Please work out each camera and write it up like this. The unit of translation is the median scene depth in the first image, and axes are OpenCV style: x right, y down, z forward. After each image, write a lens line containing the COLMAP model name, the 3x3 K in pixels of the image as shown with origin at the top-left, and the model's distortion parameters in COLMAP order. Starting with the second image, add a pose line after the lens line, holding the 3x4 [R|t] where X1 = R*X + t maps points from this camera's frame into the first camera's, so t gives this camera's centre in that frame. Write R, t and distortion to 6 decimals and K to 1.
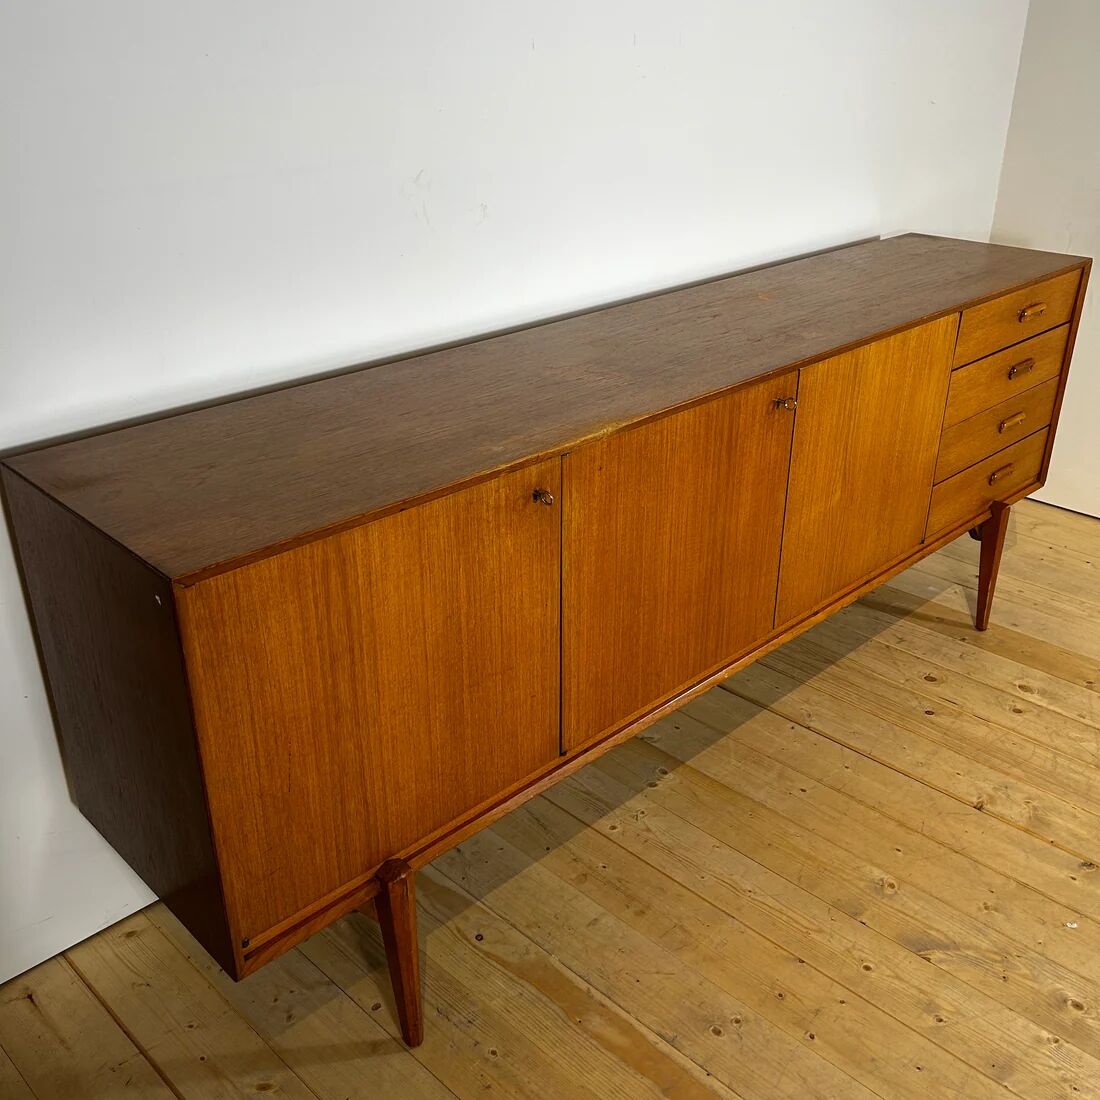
lens RADIAL K [[1119.0, 0, 553.6], [0, 1119.0, 551.0], [0, 0, 1]] dist [0.021877, 0.000000]
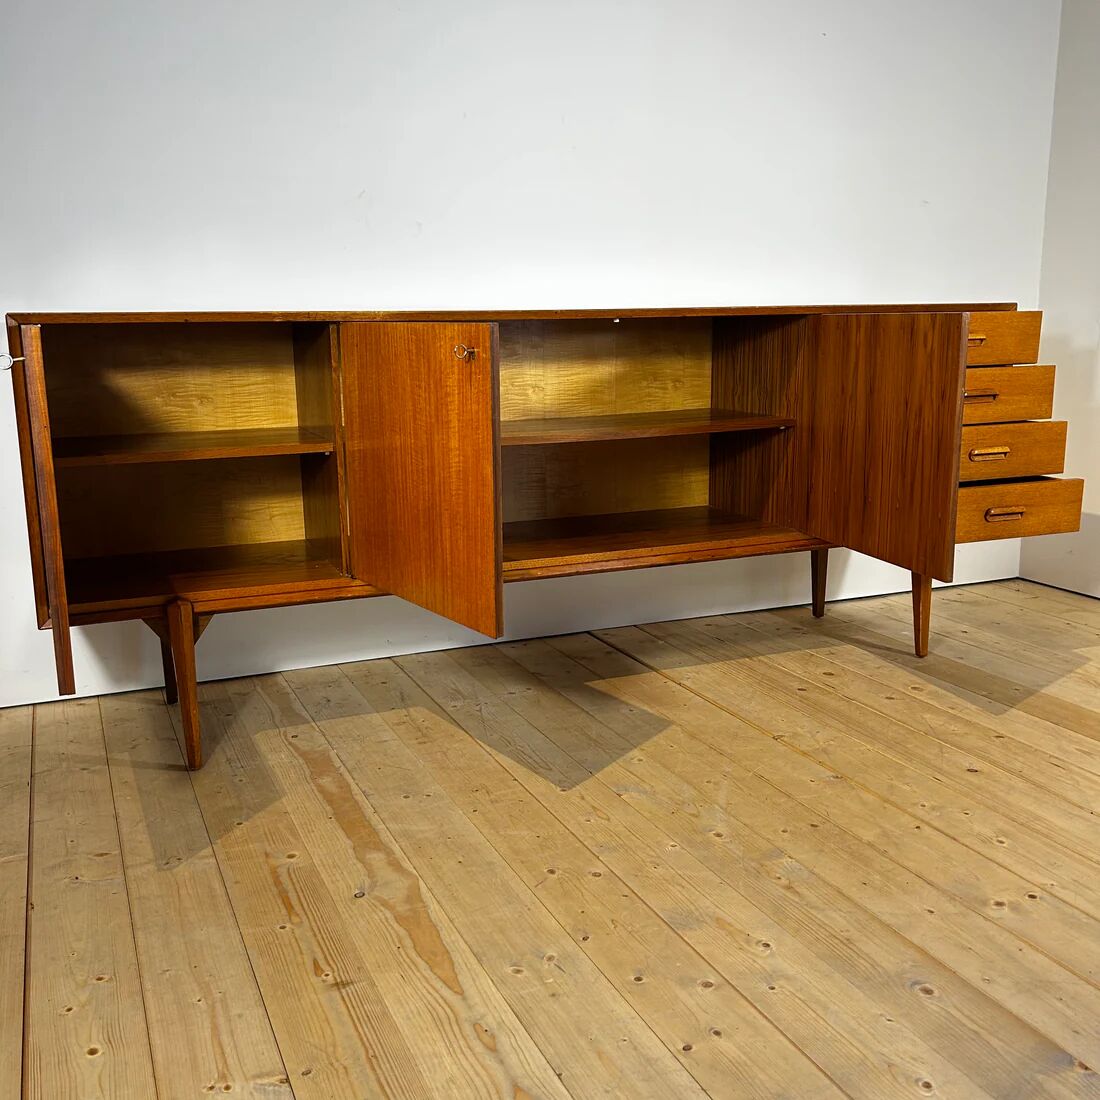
lens RADIAL K [[1119.0, 0, 543.8], [0, 1119.0, 532.1], [0, 0, 1]] dist [0.021877, 0.000000]
pose [[0.929553, 0.059028, -0.363933, 0.630097], [-0.151941, 0.960712, -0.232262, 0.369810], [0.335925, 0.271196, 0.902002, -0.097950]]
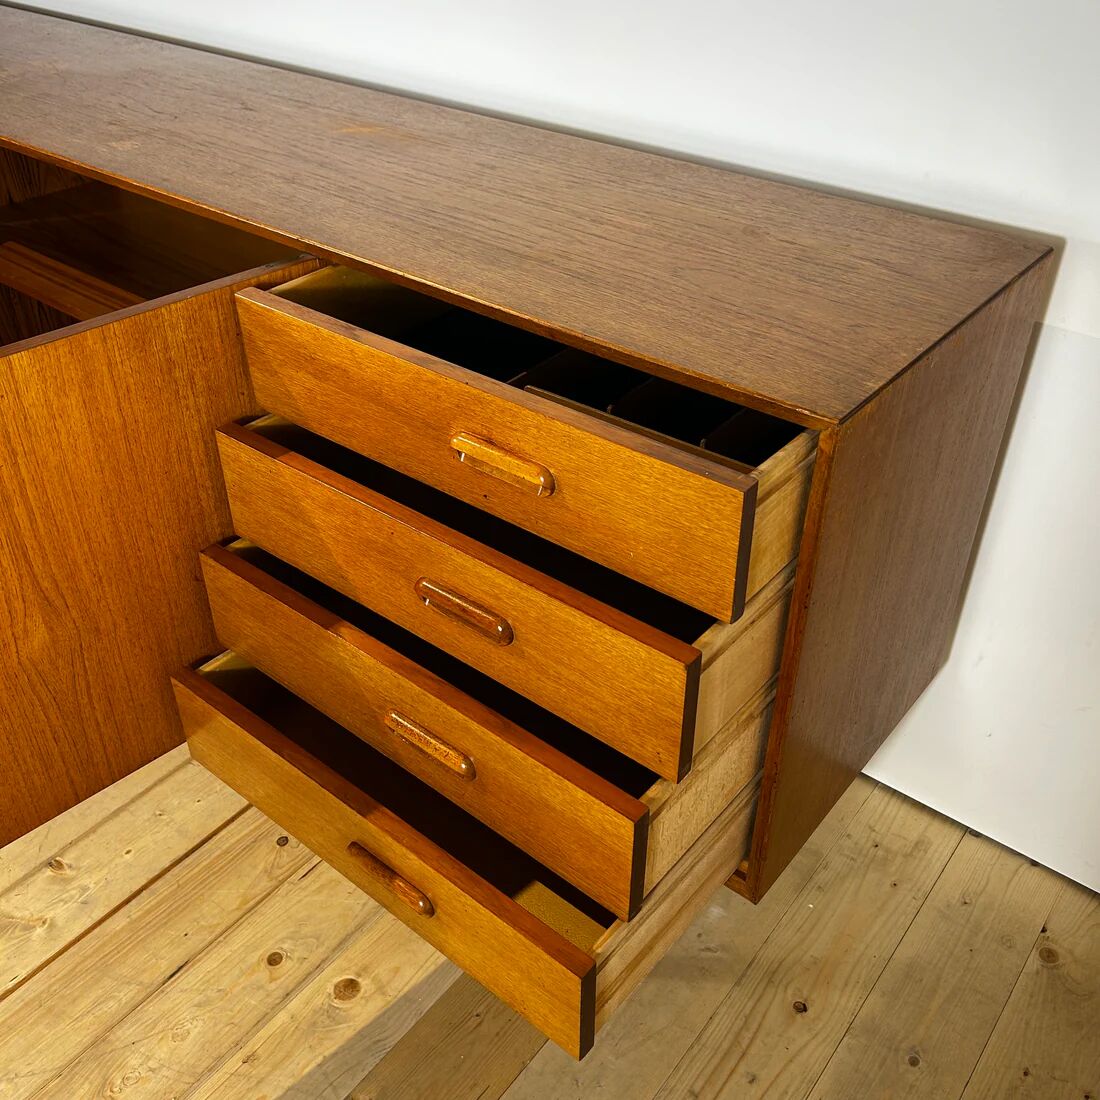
lens RADIAL K [[1119.0, 0, 540.0], [0, 1119.0, 548.0], [0, 0, 1]] dist [0.021877, 0.000000]
pose [[0.120954, 0.575804, -0.808591, 1.015999], [-0.440188, 0.761215, 0.476221, -0.468912], [0.889721, 0.298332, 0.345534, 1.114083]]
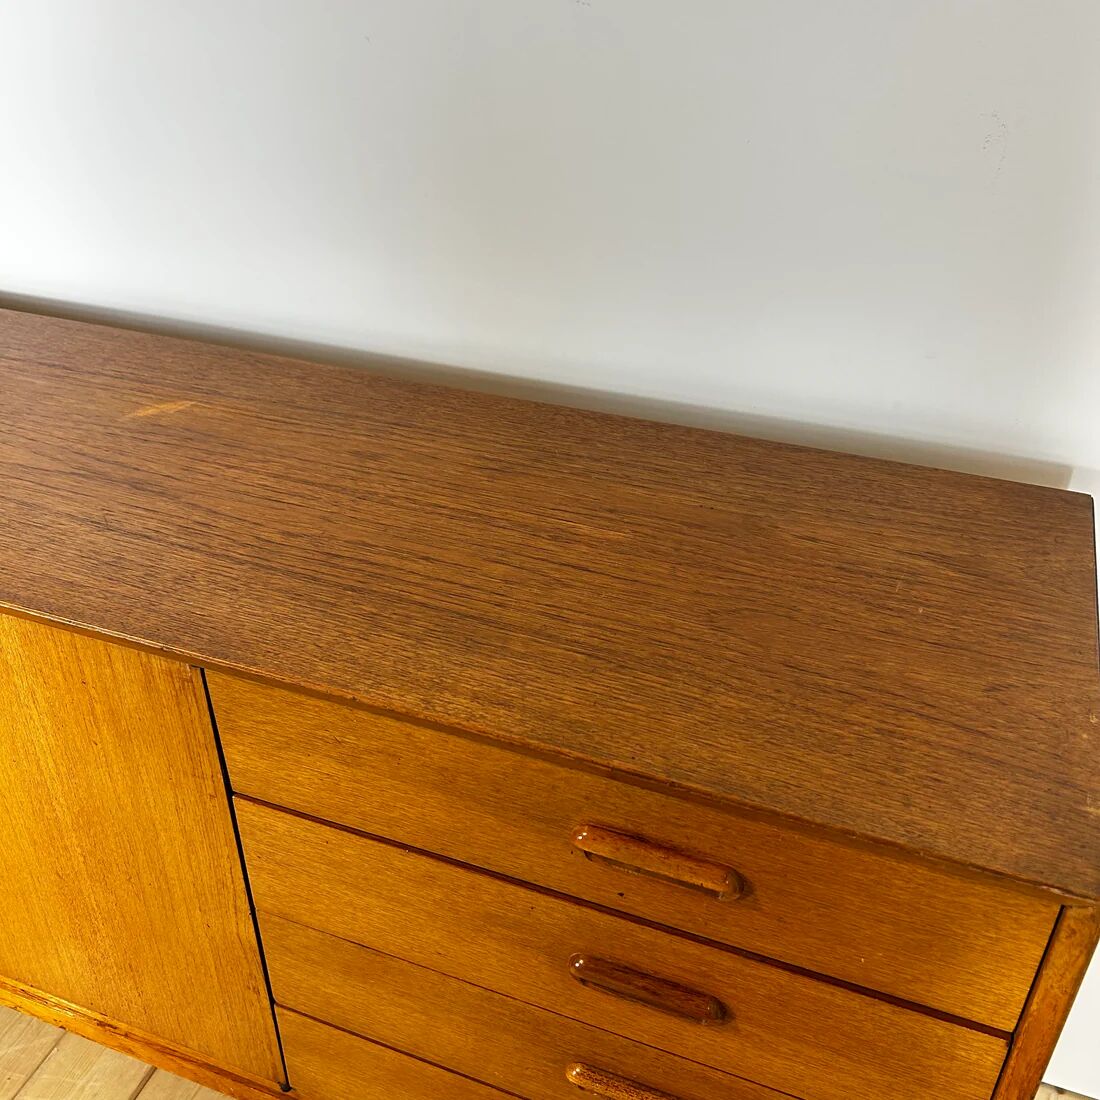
lens RADIAL K [[1119.0, 0, 545.4], [0, 1119.0, 543.6], [0, 0, 1]] dist [0.021877, 0.000000]
pose [[0.419122, 0.484428, -0.767897, 0.774165], [-0.404085, 0.856911, 0.320031, -0.470800], [0.813051, 0.176164, 0.554900, 1.038139]]
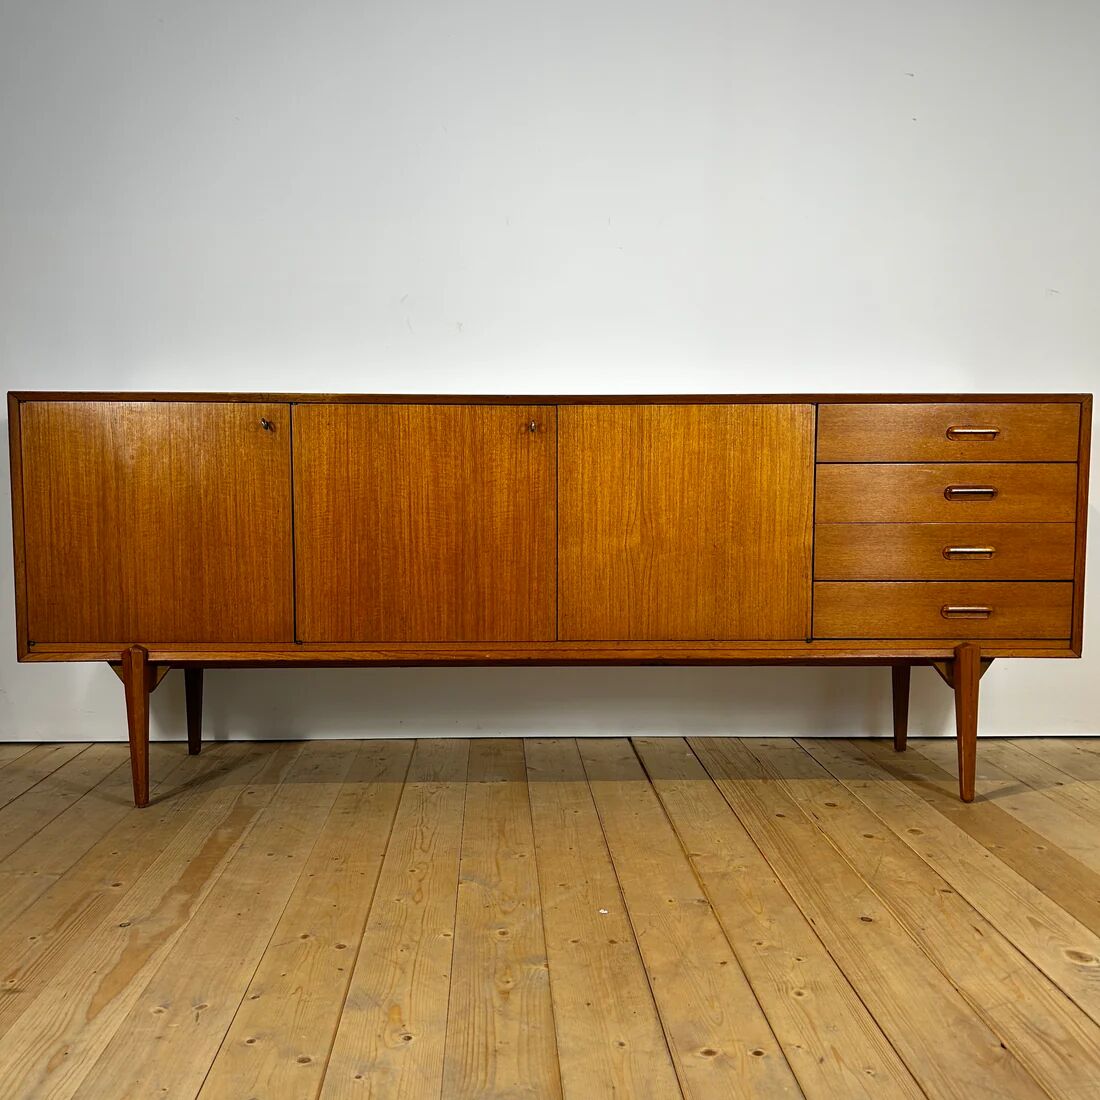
lens RADIAL K [[1119.0, 0, 544.3], [0, 1119.0, 541.1], [0, 0, 1]] dist [0.021877, 0.000000]
pose [[0.734963, 0.051280, -0.676165, 1.059772], [-0.299506, 0.919152, -0.255842, 0.303140], [0.608379, 0.390550, 0.690902, 0.178337]]
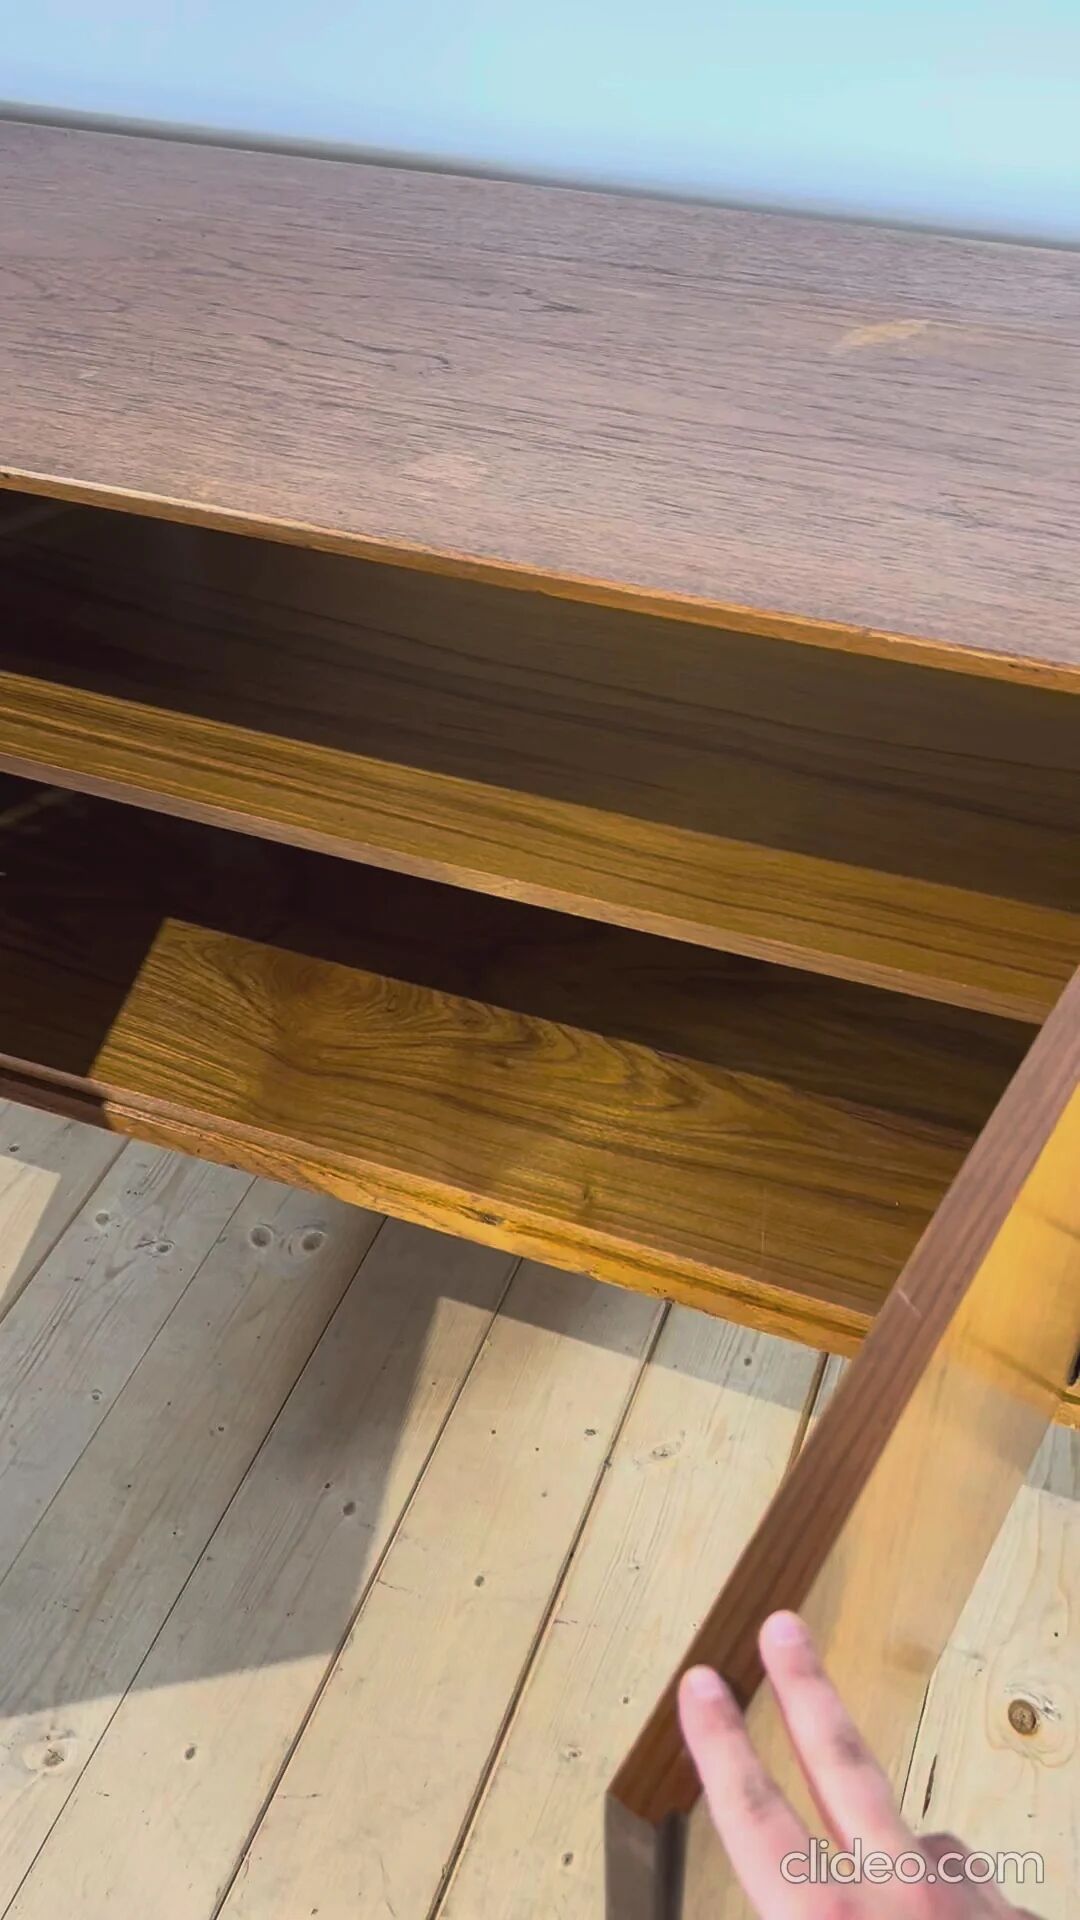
lens RADIAL K [[1776.4, 0, 556.5], [0, 1776.4, 968.9], [0, 0, 1]] dist [-0.002446, 0.000000]
pose [[0.404788, 0.619401, -0.672673, 0.669946], [-0.378813, 0.783132, 0.493158, -0.346761], [0.832254, 0.055193, 0.551640, 0.810501]]
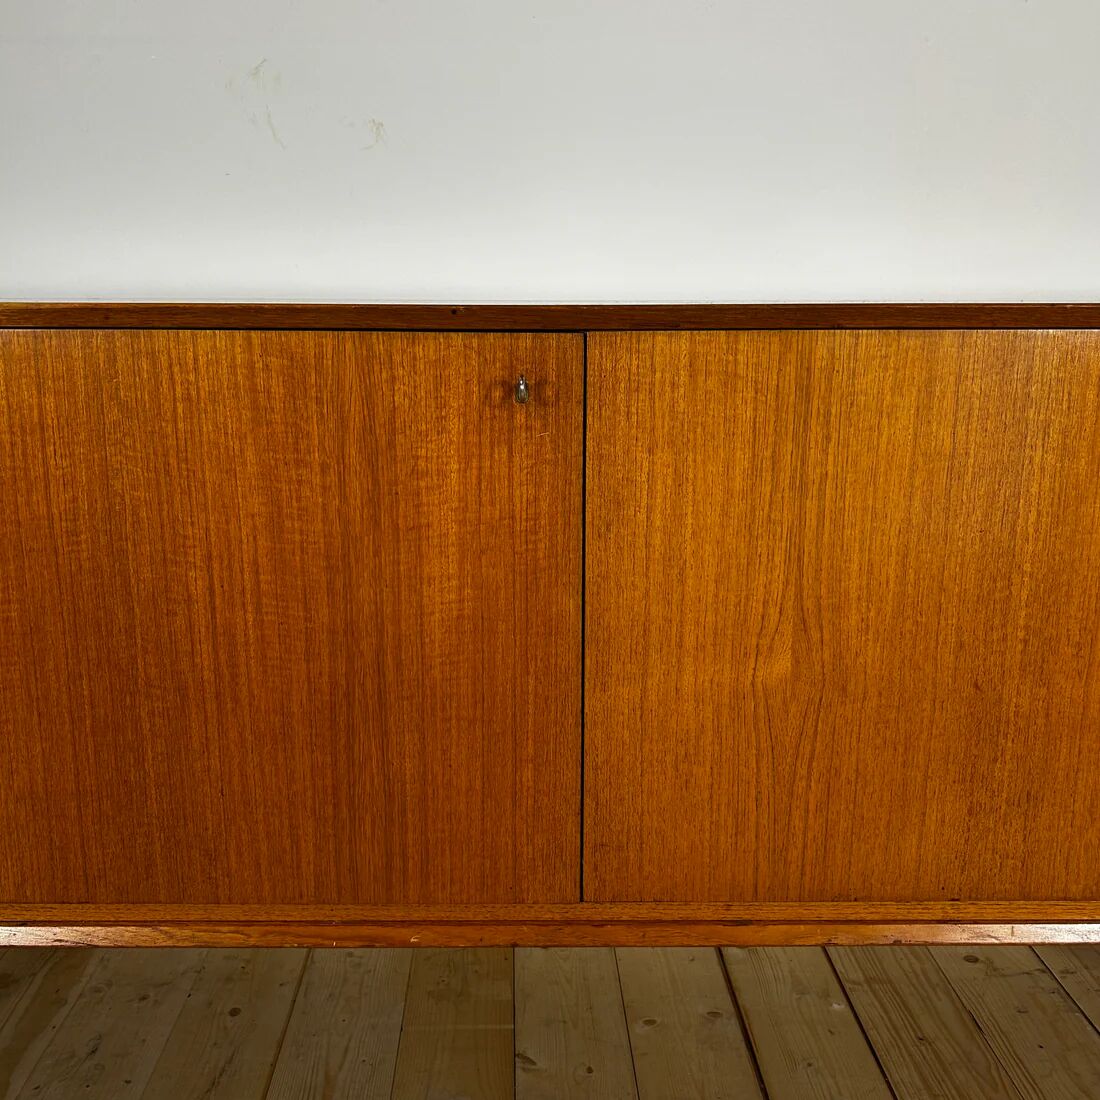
lens RADIAL K [[1119.0, 0, 540.5], [0, 1119.0, 544.1], [0, 0, 1]] dist [0.021877, 0.000000]
pose [[0.721764, 0.152172, -0.675204, 0.537397], [-0.306425, 0.944973, -0.114584, -0.015166], [0.620613, 0.289602, 0.728677, 0.659964]]
